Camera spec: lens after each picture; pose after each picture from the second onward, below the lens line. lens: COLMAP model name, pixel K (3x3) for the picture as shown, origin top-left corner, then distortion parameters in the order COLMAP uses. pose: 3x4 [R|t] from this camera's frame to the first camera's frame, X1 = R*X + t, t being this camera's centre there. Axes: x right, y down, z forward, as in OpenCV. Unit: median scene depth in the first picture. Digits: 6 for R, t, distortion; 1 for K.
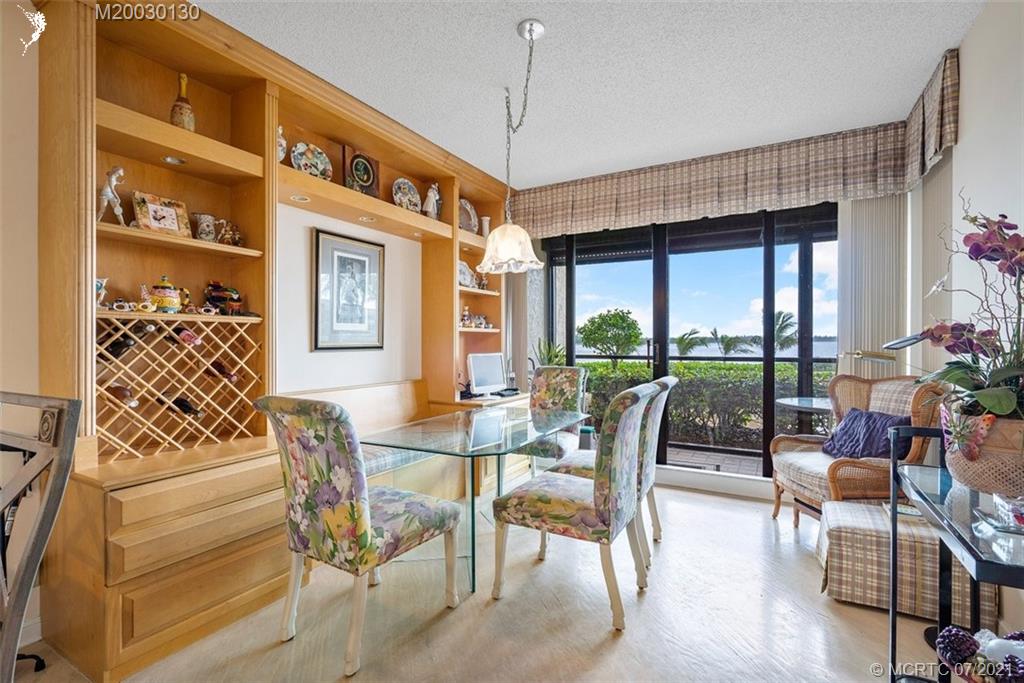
lens RADIAL K [[479.8, 0, 515.4], [0, 479.8, 344.6], [0, 0, 1]] dist [-0.001080, 0.000016]
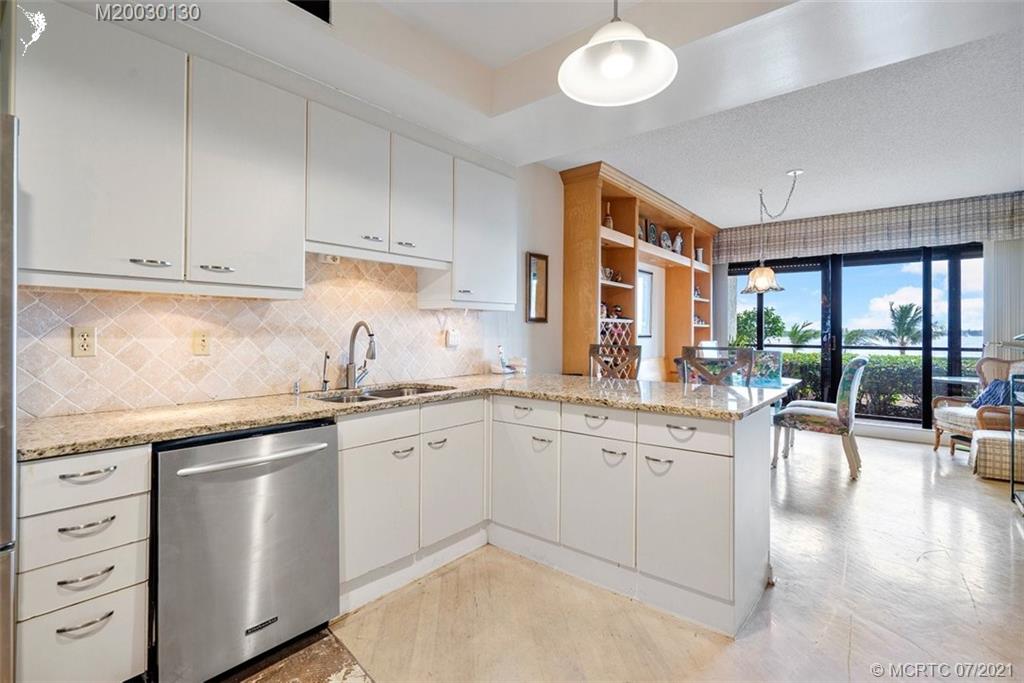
lens RADIAL K [[474.7, 0, 506.2], [0, 474.7, 327.1], [0, 0, 1]] dist [0.001360, -0.000003]
pose [[0.980347, 0.006611, -0.197170, -0.486551], [-0.009940, 0.999824, -0.015898, 0.006224], [0.197030, 0.017546, 0.980240, -0.733641]]
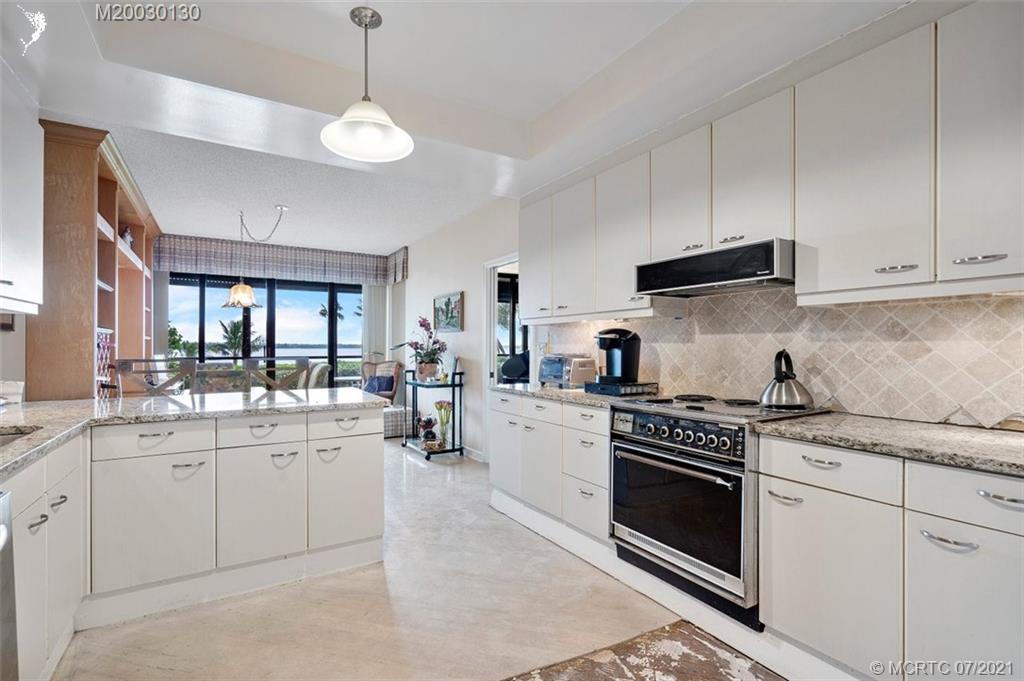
lens RADIAL K [[479.8, 0, 515.4], [0, 479.8, 343.6], [0, 0, 1]] dist [-0.001080, 0.000016]
pose [[0.497104, 0.011237, 0.867618, -0.904511], [0.002640, 0.999892, -0.014462, 0.011925], [-0.867687, 0.009480, 0.497020, -0.717943]]
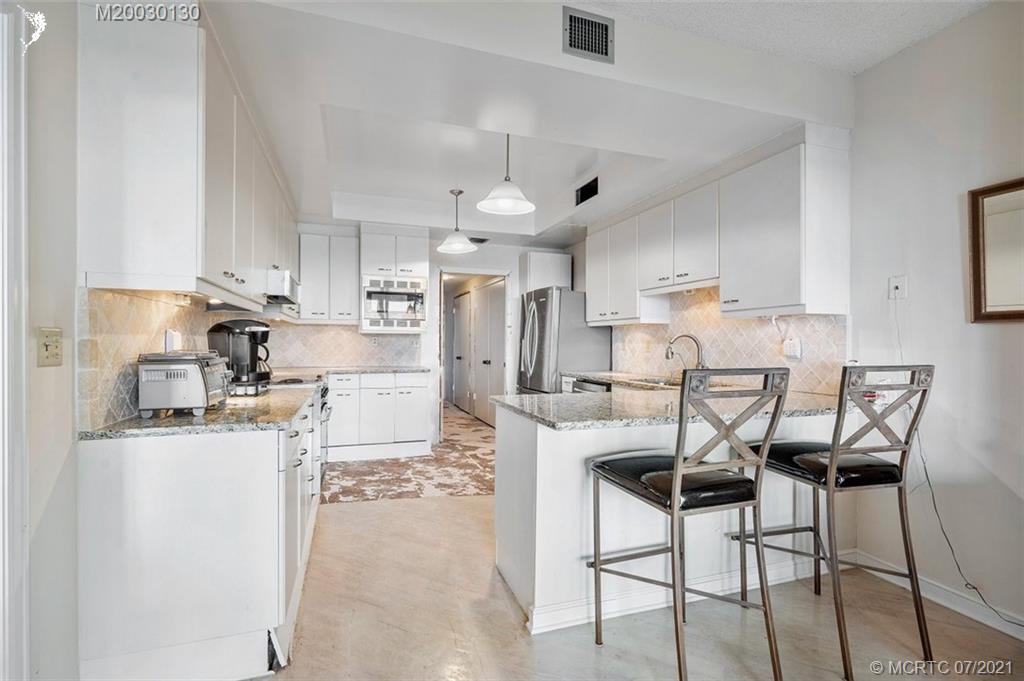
lens RADIAL K [[479.8, 0, 515.4], [0, 479.8, 343.6], [0, 0, 1]] dist [-0.001080, 0.000016]
pose [[-0.670460, 0.007044, -0.741912, 0.187633], [-0.006903, 0.999852, 0.015732, -0.003351], [0.741913, 0.015669, -0.670313, 0.366456]]
